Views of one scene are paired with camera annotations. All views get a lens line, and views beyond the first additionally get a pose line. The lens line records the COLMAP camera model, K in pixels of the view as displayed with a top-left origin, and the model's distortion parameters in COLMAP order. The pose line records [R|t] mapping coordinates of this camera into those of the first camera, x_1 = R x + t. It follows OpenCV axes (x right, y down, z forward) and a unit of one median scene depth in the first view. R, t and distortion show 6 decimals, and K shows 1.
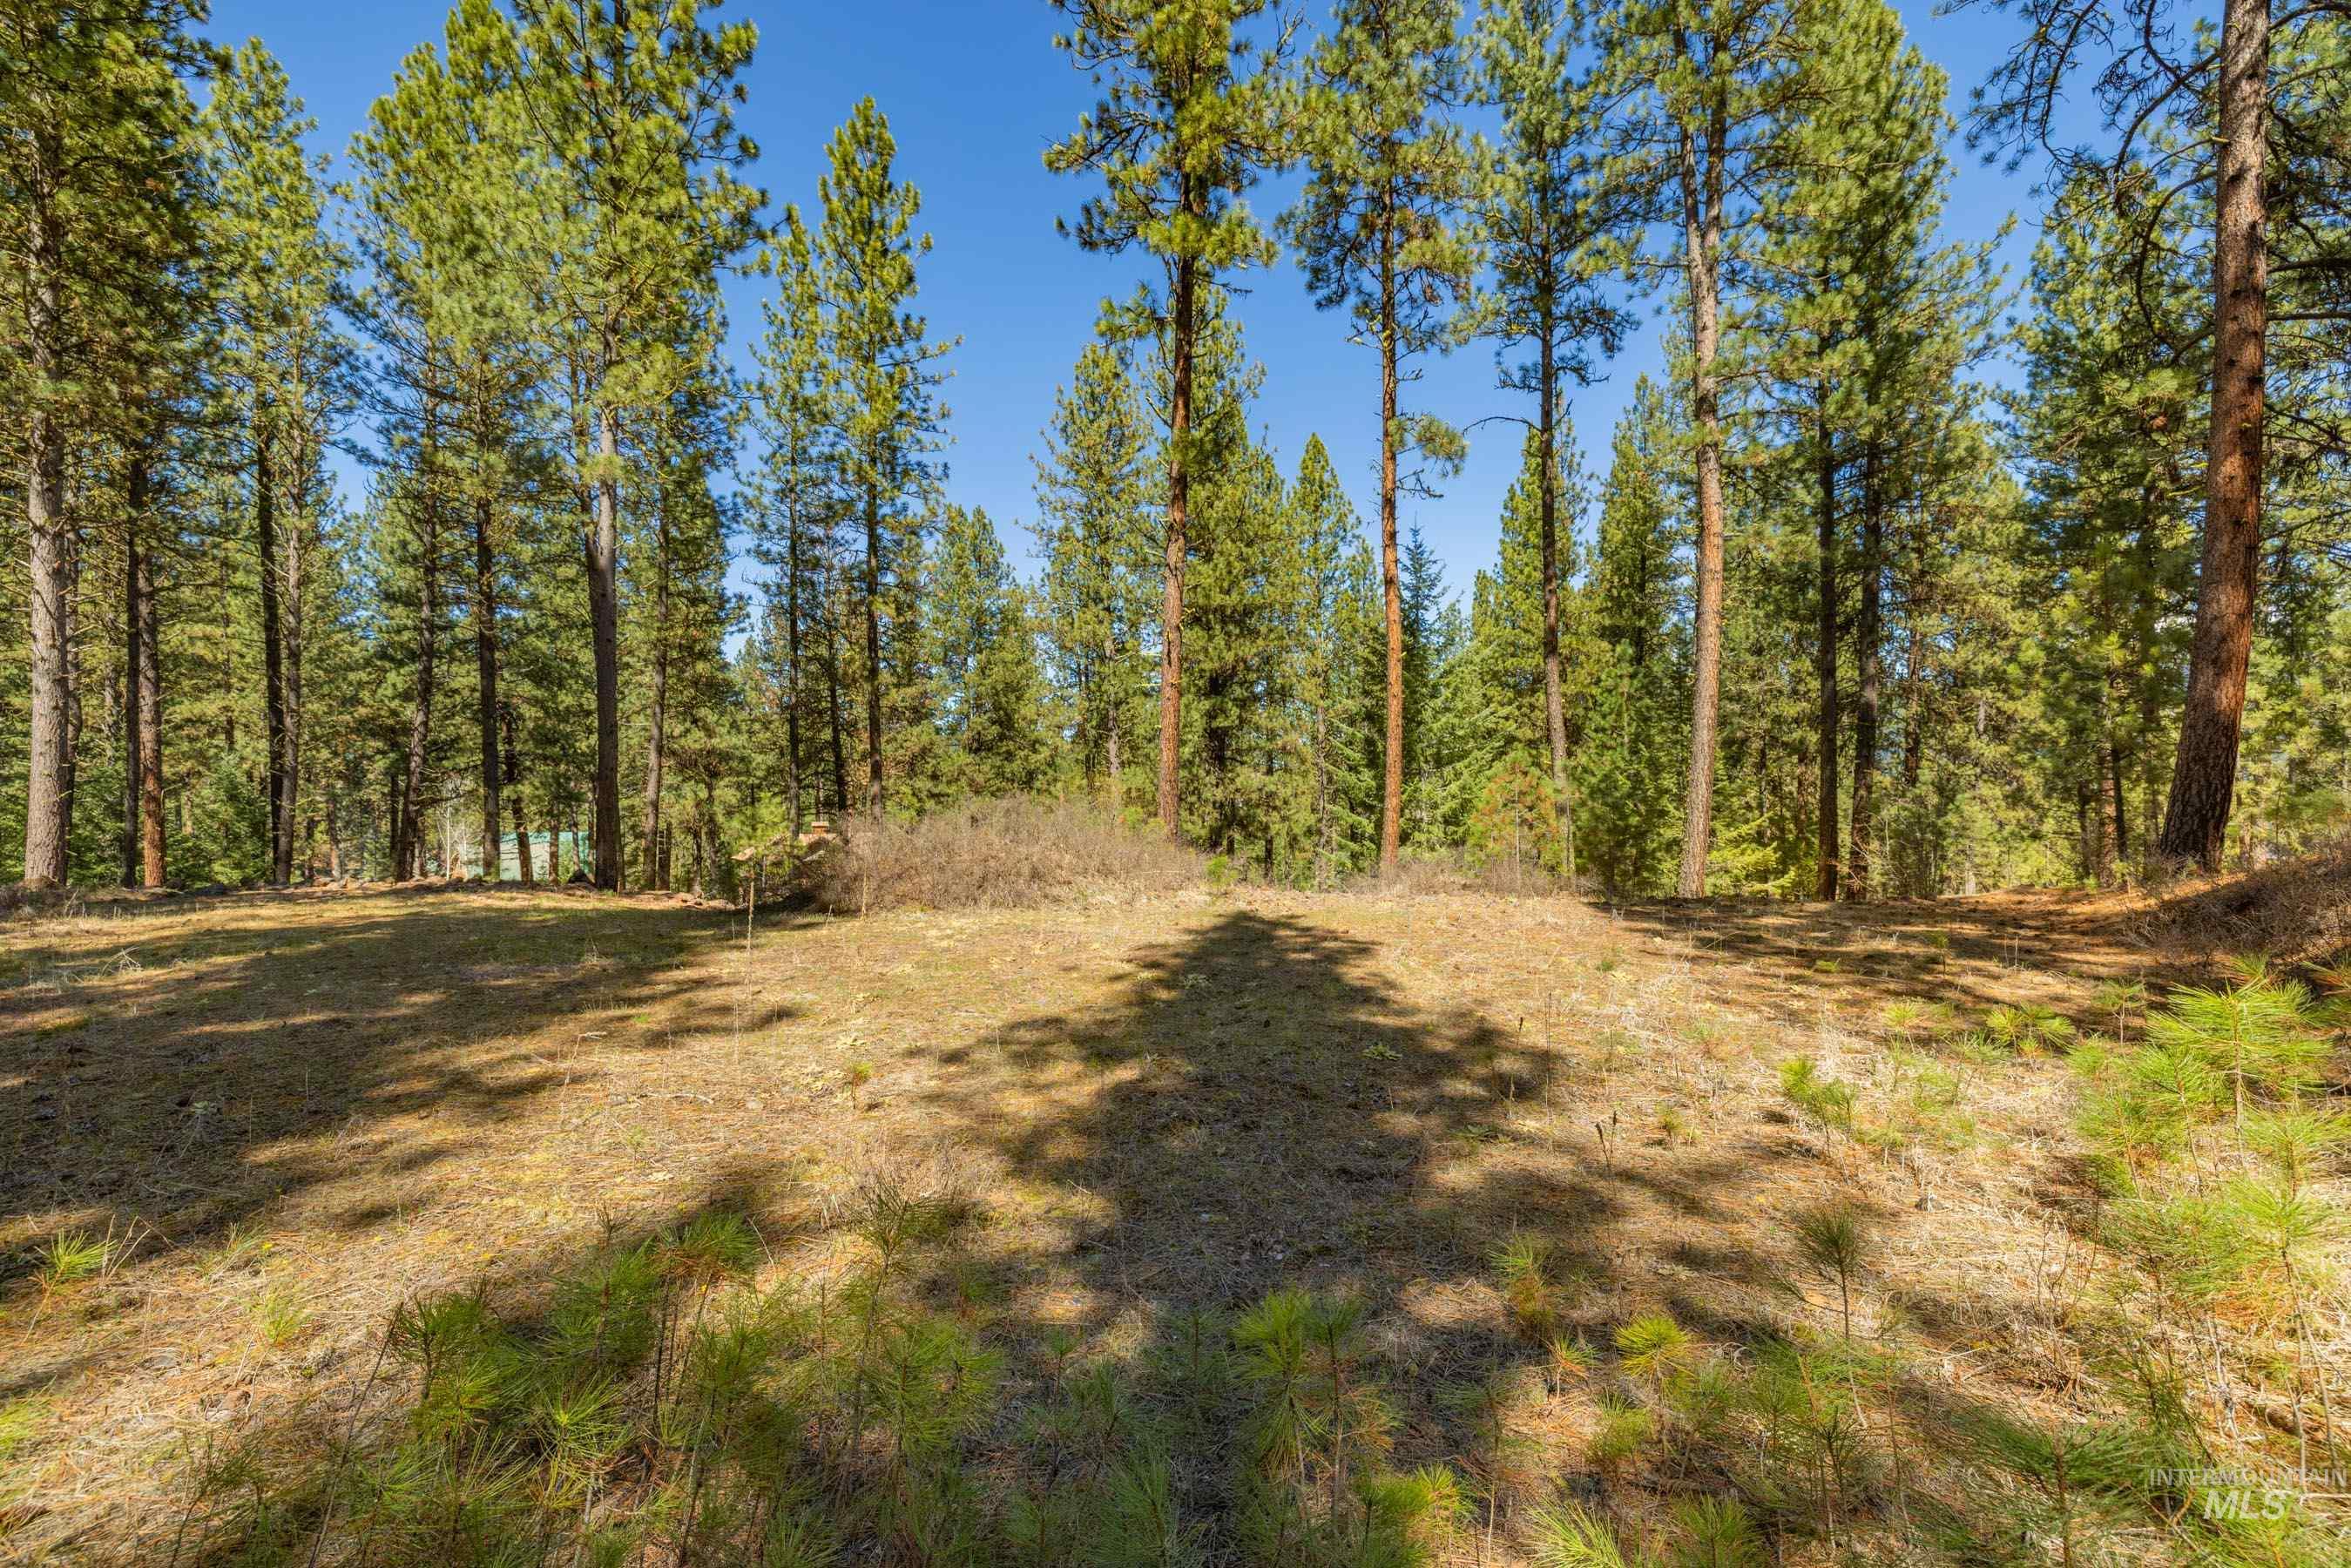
lens RADIAL K [[993.7, 0, 1197.0], [0, 993.7, 786.3], [0, 0, 1]] dist [0.002981, 0.000361]
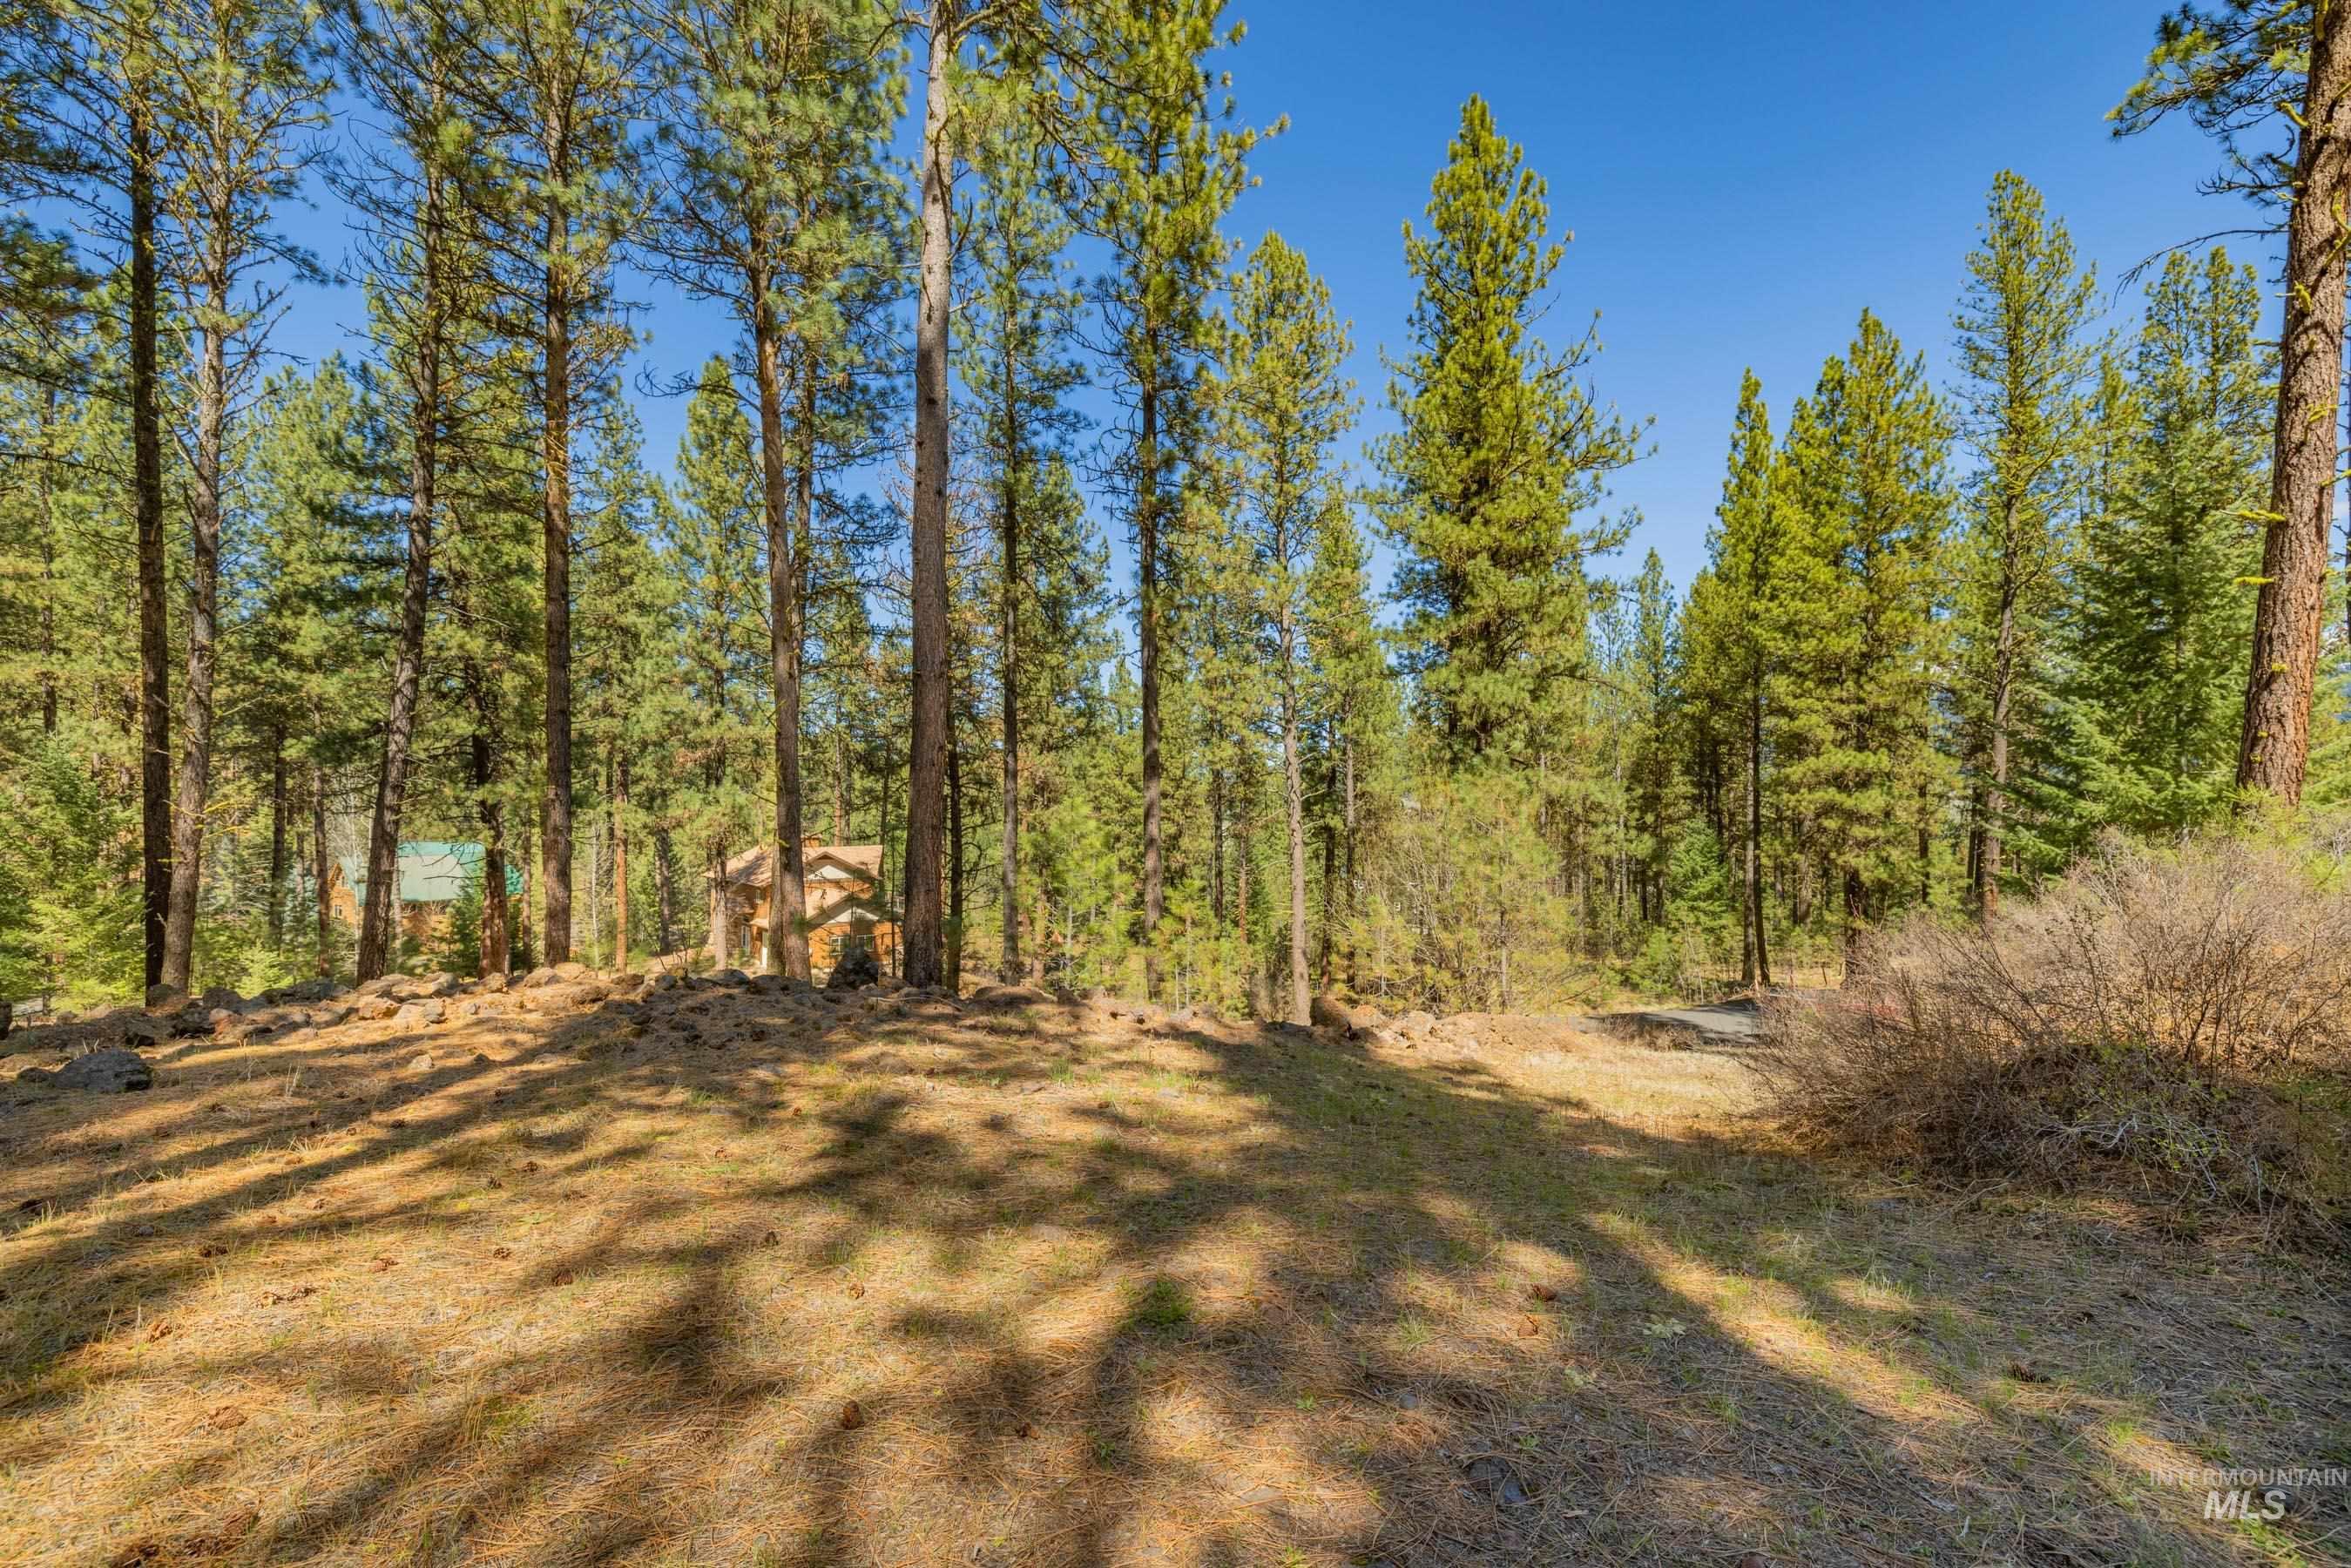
lens RADIAL K [[993.7, 0, 1187.3], [0, 993.7, 782.8], [0, 0, 1]] dist [0.002981, 0.000361]
pose [[0.996004, 0.008271, 0.088925, -0.218131], [-0.007282, 0.999908, -0.011434, 0.002430], [-0.089012, 0.010741, 0.995973, 0.210116]]
